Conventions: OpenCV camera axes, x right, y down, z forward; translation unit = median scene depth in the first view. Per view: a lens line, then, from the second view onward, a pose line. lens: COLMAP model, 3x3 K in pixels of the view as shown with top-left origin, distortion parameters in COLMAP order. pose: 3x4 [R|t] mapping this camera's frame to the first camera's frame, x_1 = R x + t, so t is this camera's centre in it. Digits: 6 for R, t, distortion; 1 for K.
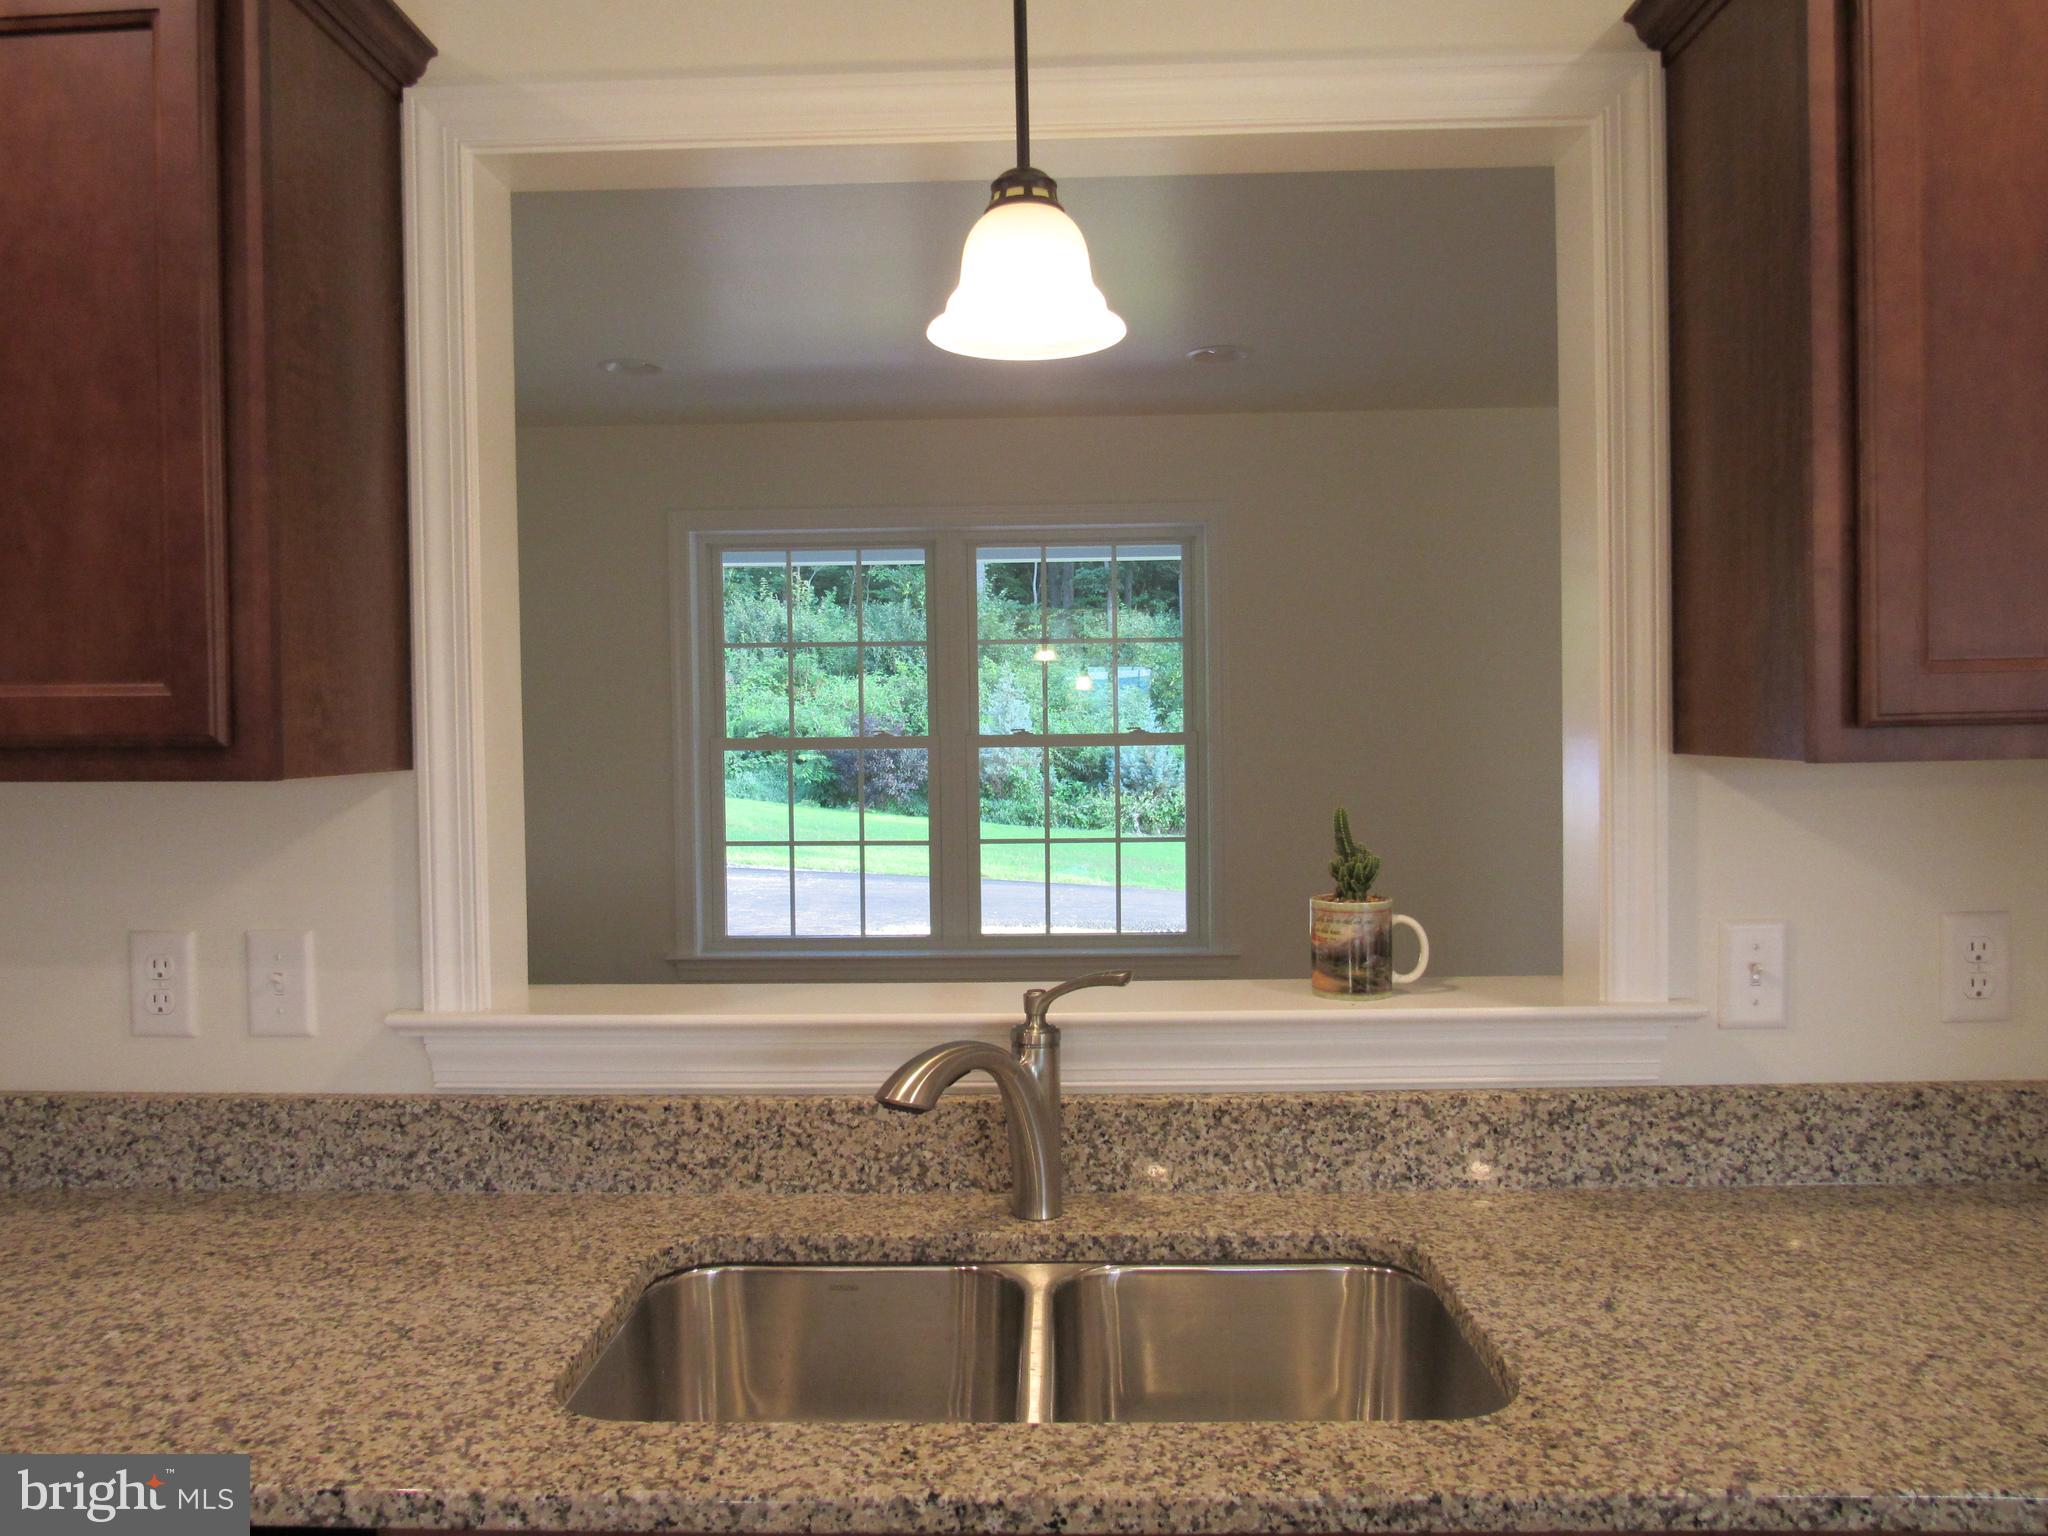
lens RADIAL K [[1464.9, 0, 1010.5], [0, 1464.9, 784.1], [0, 0, 1]] dist [-0.020820, -0.000733]
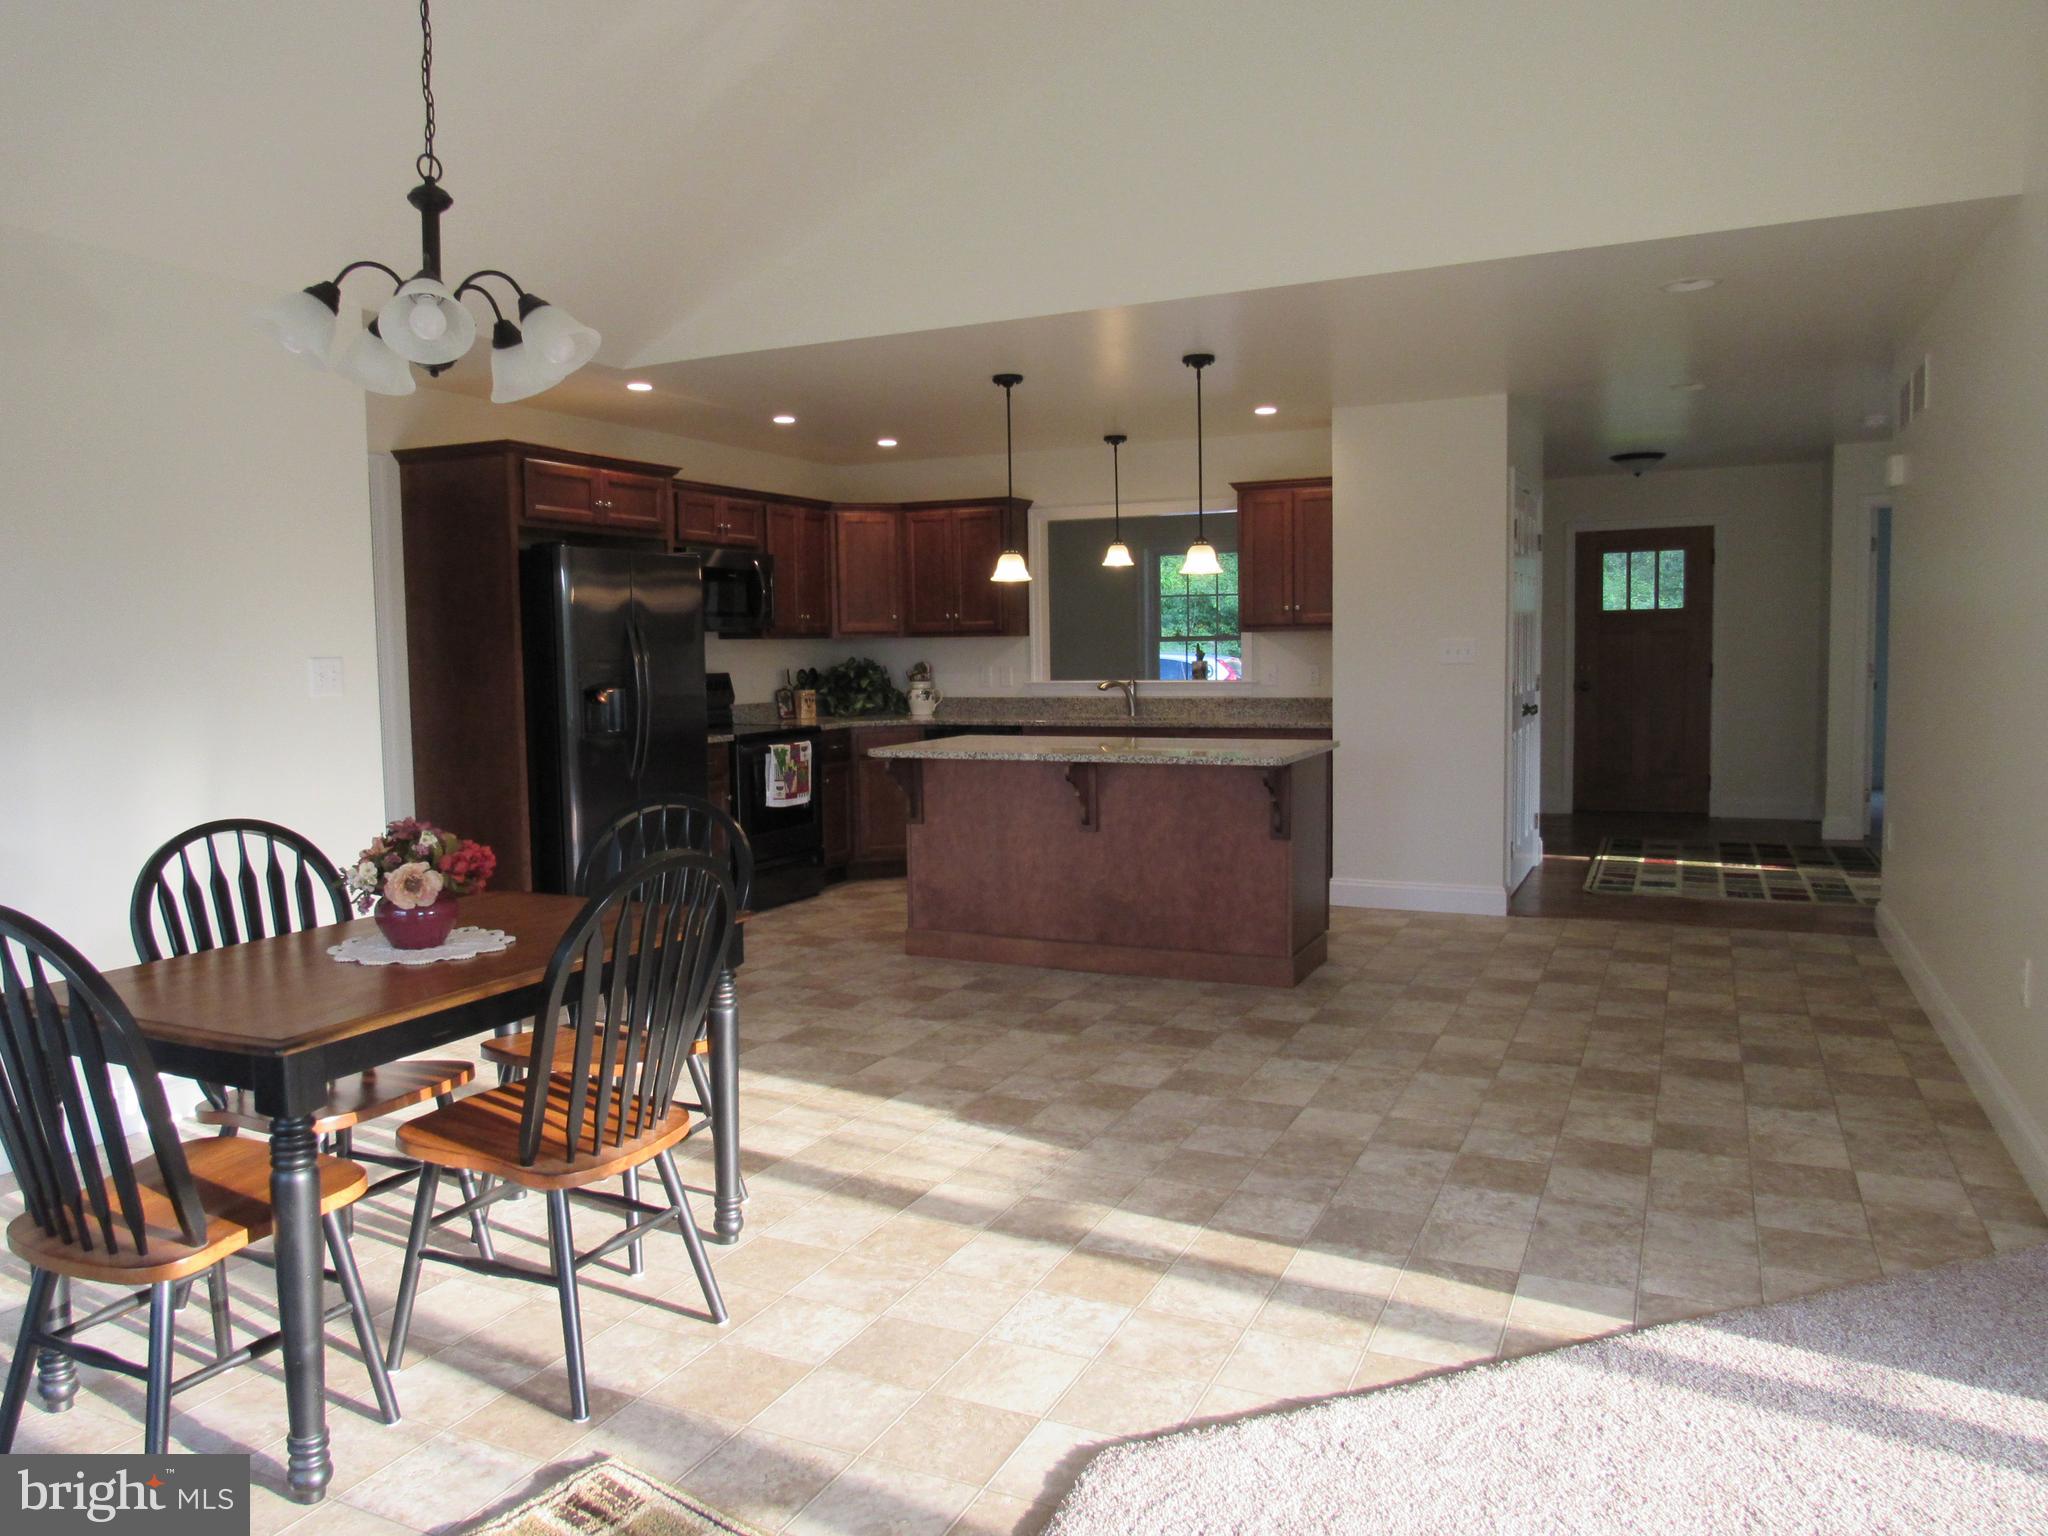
lens RADIAL K [[1464.9, 0, 1011.7], [0, 1464.9, 783.0], [0, 0, 1]] dist [-0.020820, -0.000733]
pose [[0.915744, 0.036019, -0.400143, 1.699291], [-0.009290, 0.997605, 0.068540, 0.160672], [0.401654, -0.059048, 0.913886, -3.967103]]
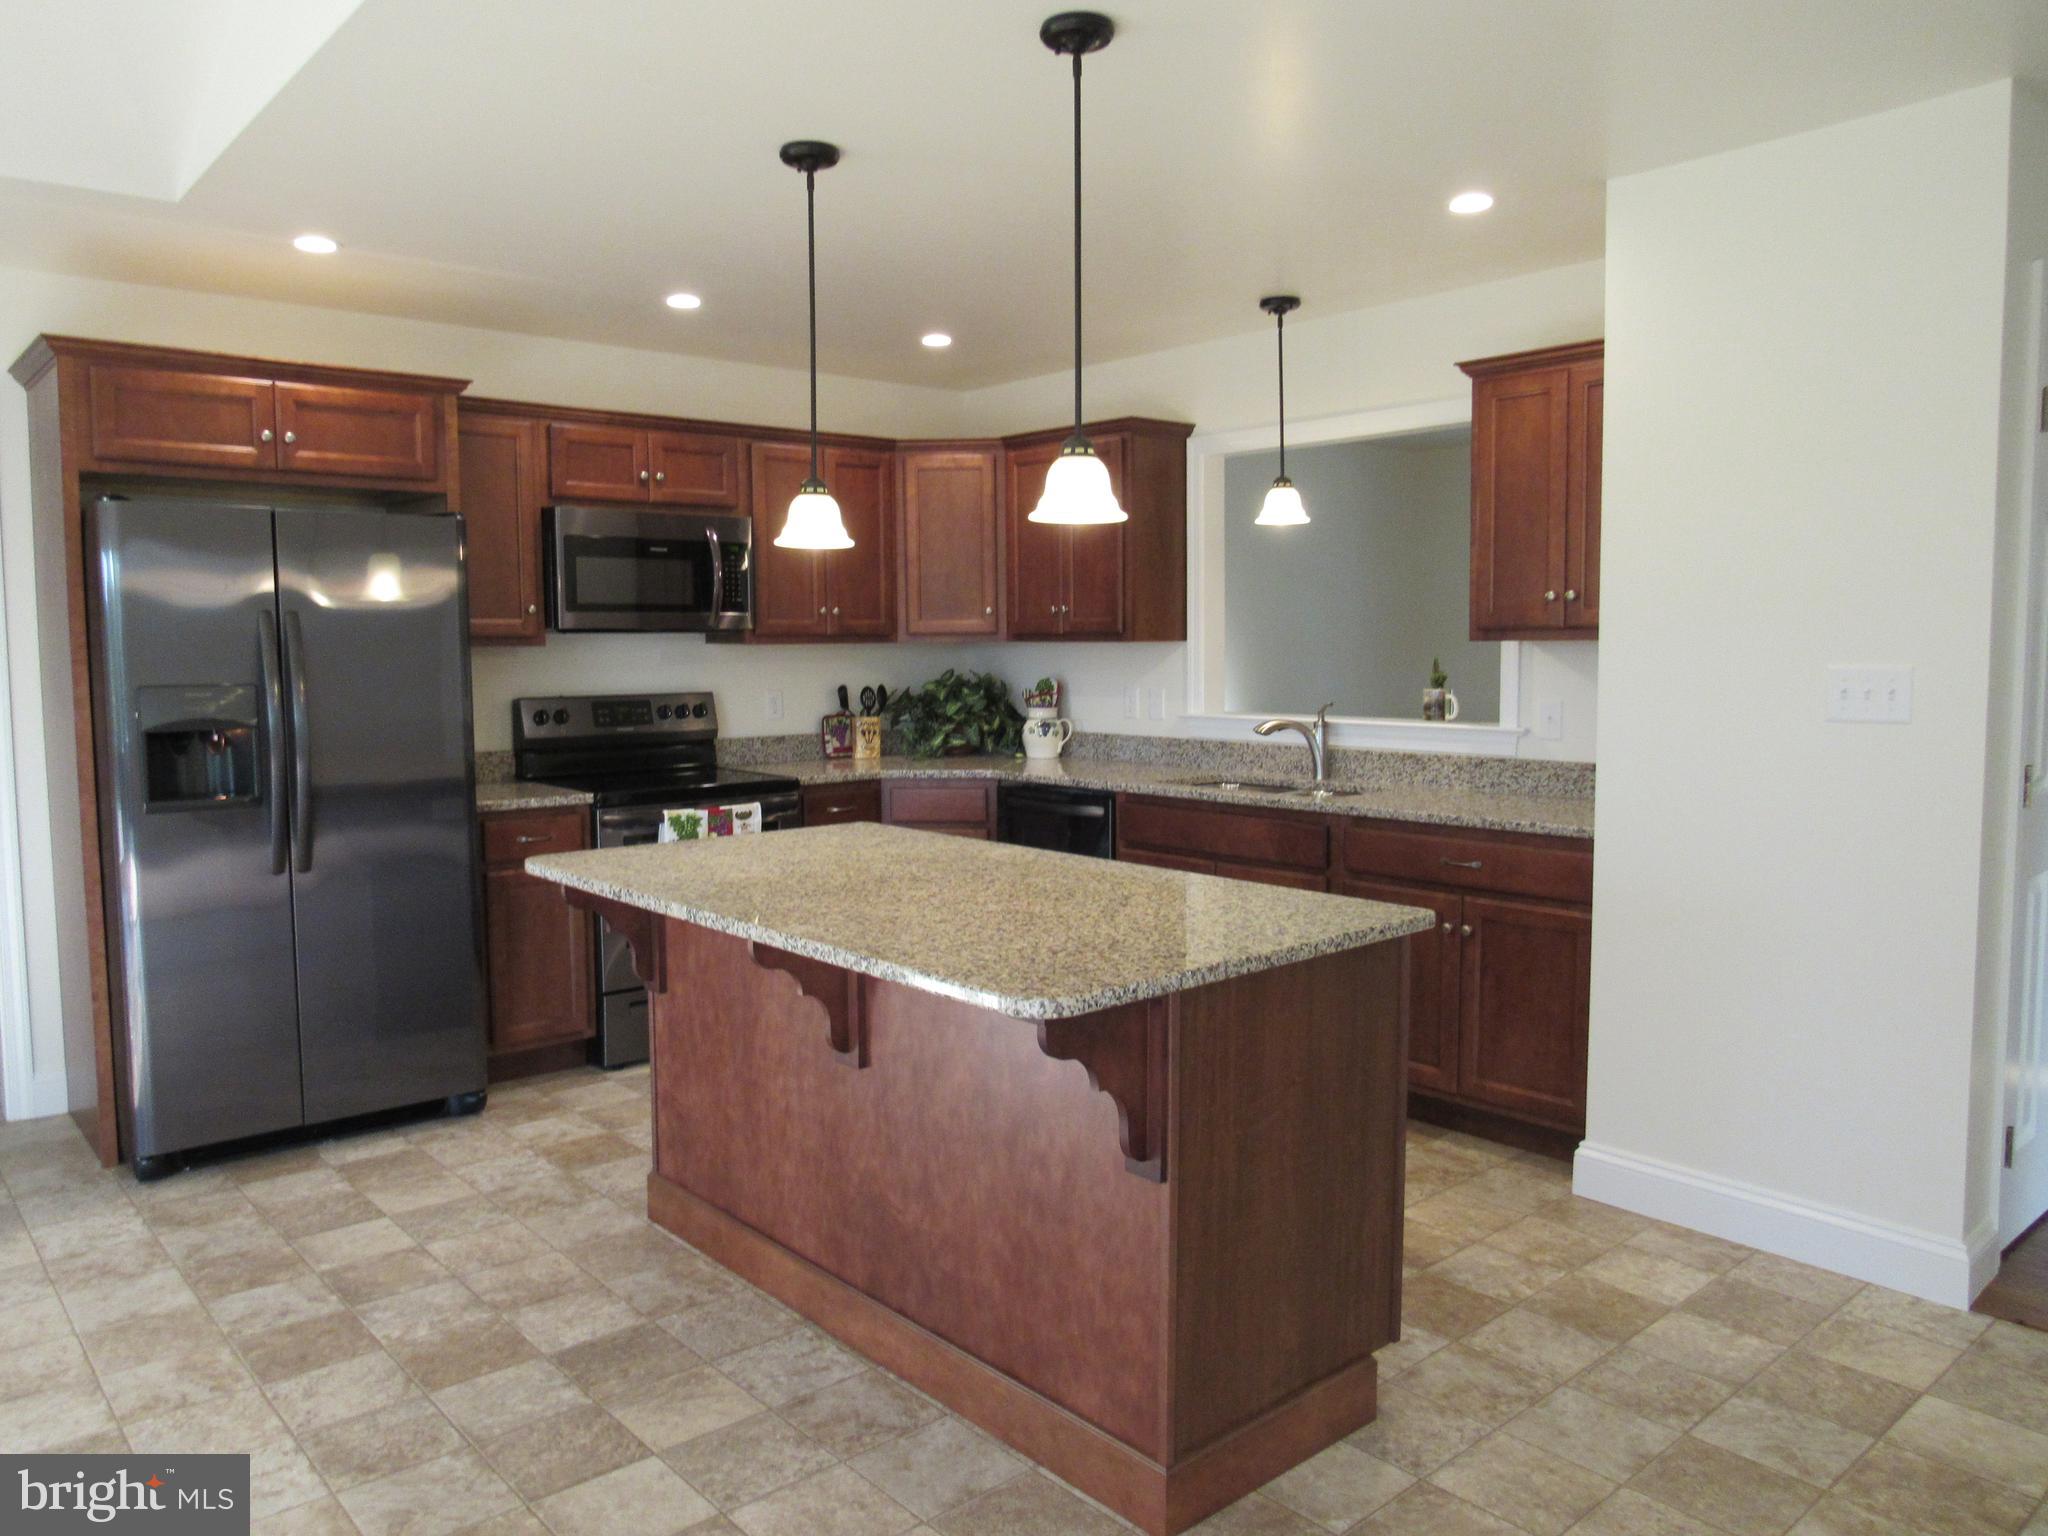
lens RADIAL K [[1464.9, 0, 1014.1], [0, 1464.9, 766.0], [0, 0, 1]] dist [-0.020820, -0.000733]
pose [[0.676002, 0.069564, -0.733609, 1.806185], [-0.025350, 0.997140, 0.071194, 0.046693], [0.736464, -0.029531, 0.675832, -1.572797]]
